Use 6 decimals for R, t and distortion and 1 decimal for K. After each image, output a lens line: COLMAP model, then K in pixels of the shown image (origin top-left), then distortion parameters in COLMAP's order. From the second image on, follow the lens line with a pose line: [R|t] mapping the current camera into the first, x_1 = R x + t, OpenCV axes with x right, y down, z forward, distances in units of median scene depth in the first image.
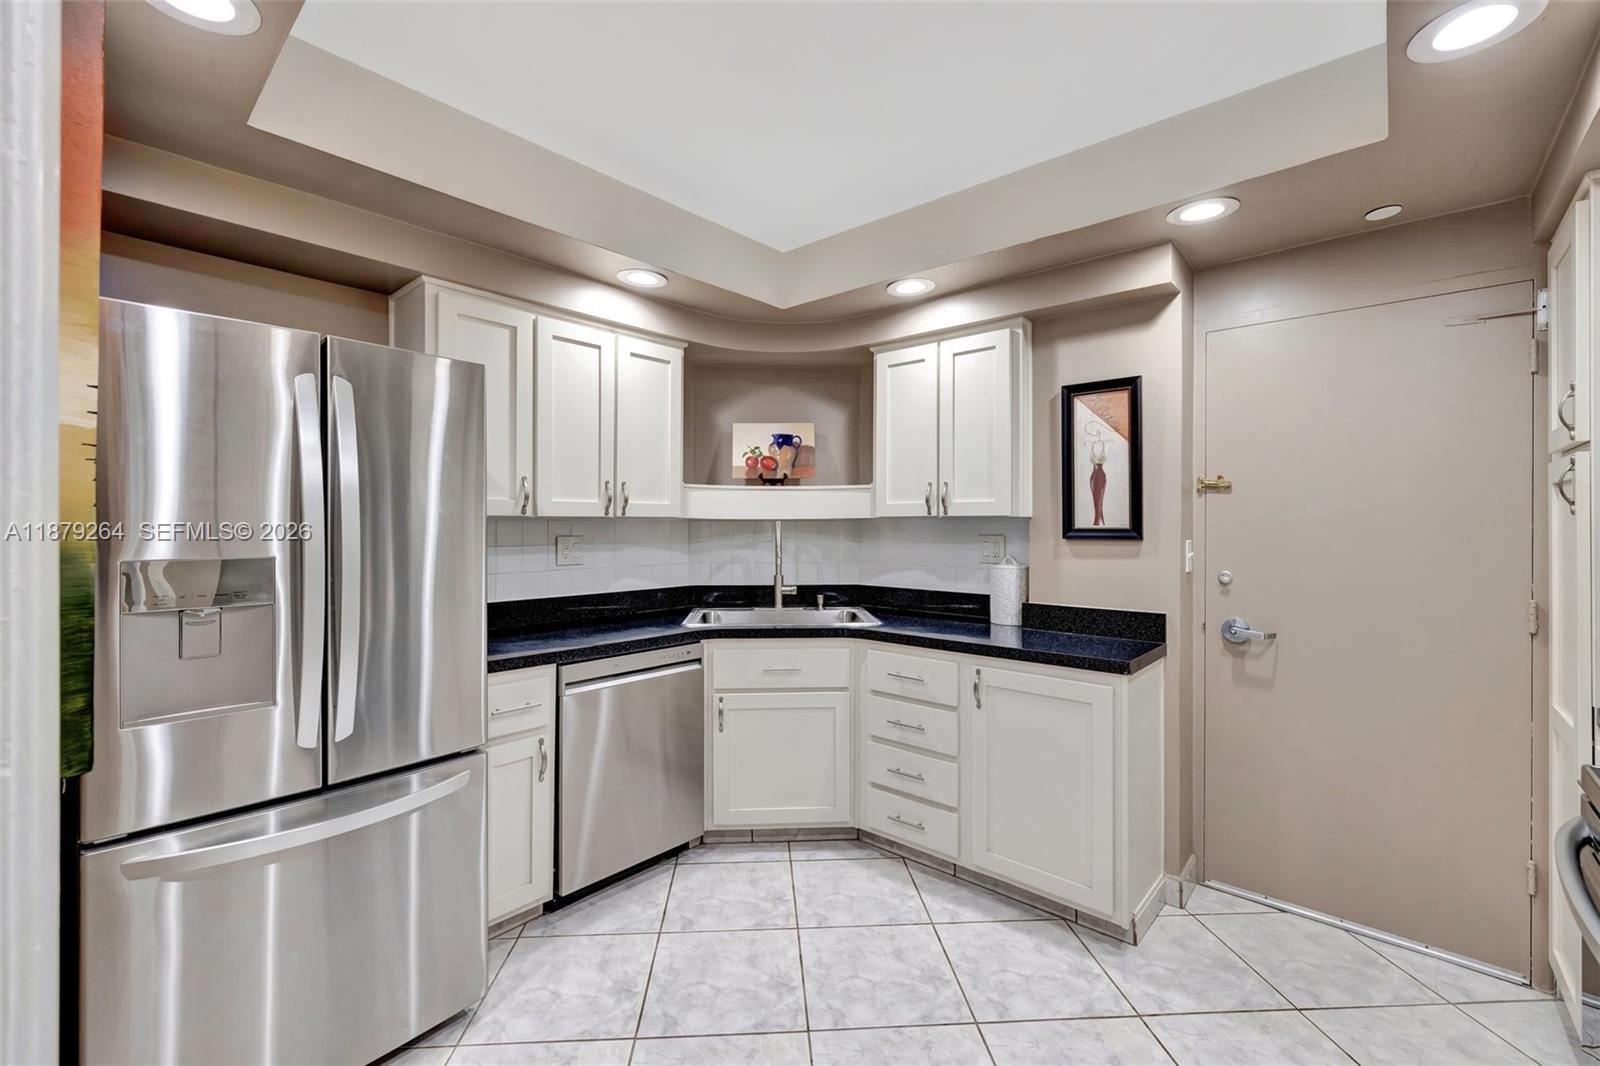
lens RADIAL K [[684.5, 0, 793.6], [0, 684.5, 524.6], [0, 0, 1]] dist [0.001292, 0.001344]
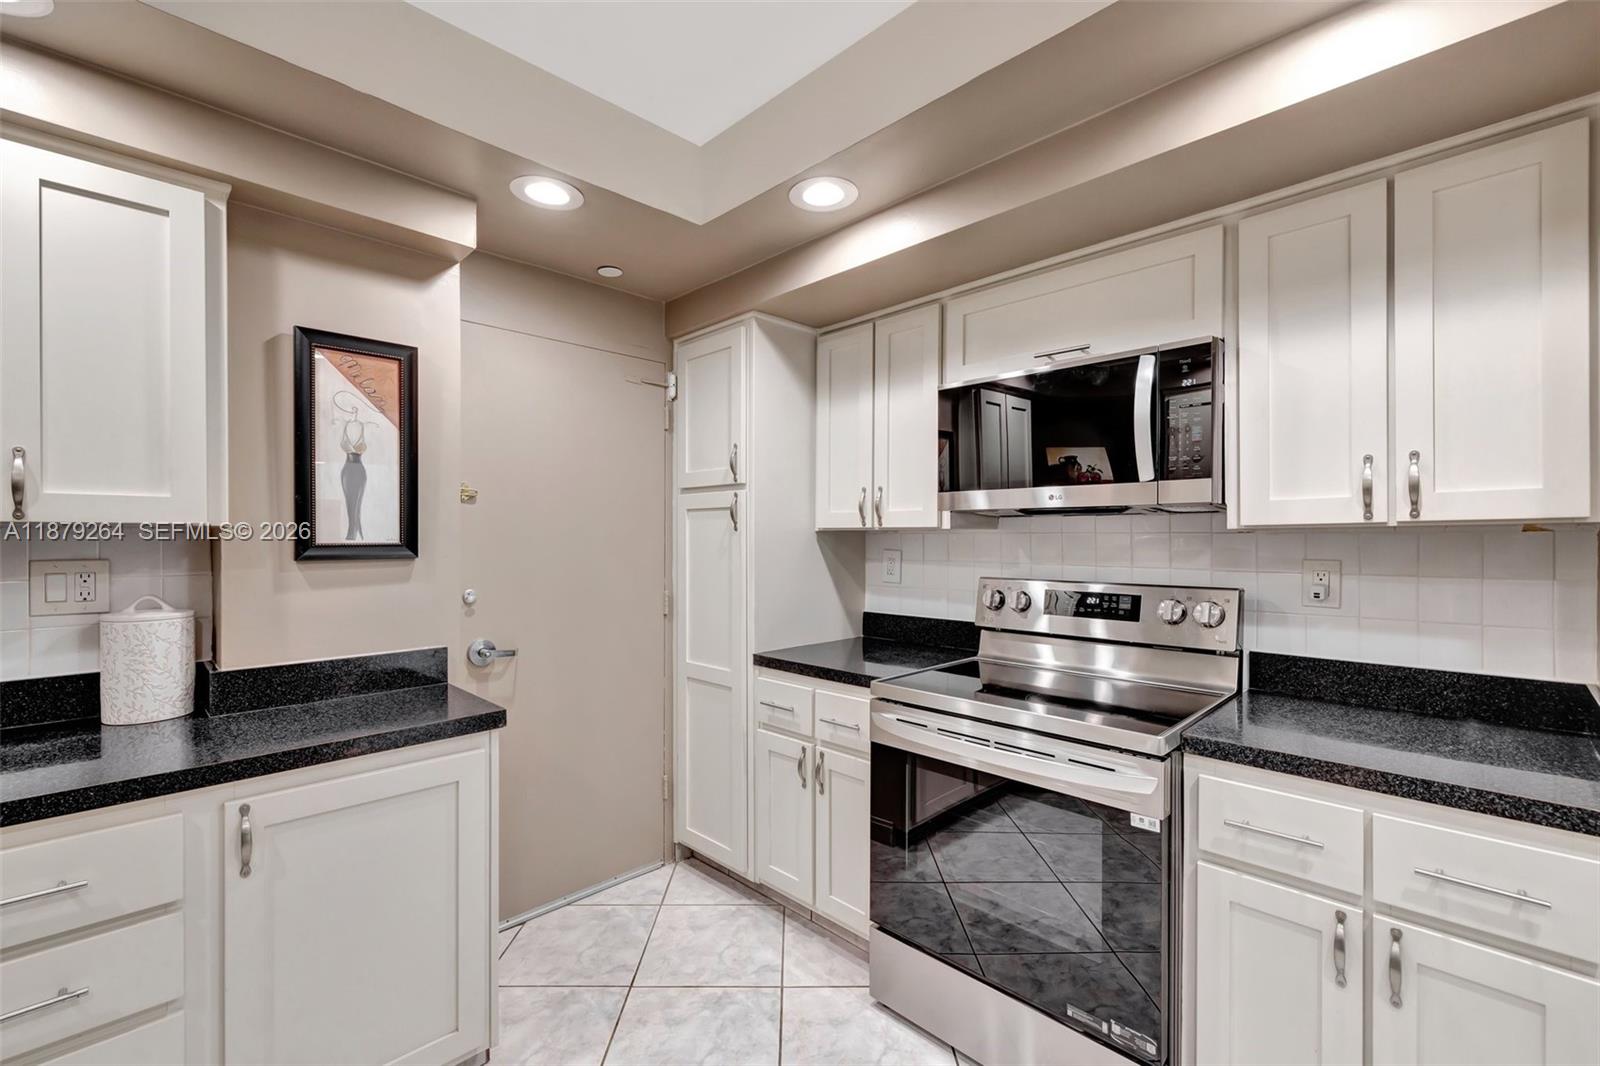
lens RADIAL K [[684.5, 0, 793.7], [0, 684.5, 540.5], [0, 0, 1]] dist [0.001292, 0.001344]
pose [[0.061600, -0.009228, 0.998058, -0.244344], [0.000054, 0.999957, 0.009243, -0.004880], [-0.998101, -0.000515, 0.061598, 0.518366]]
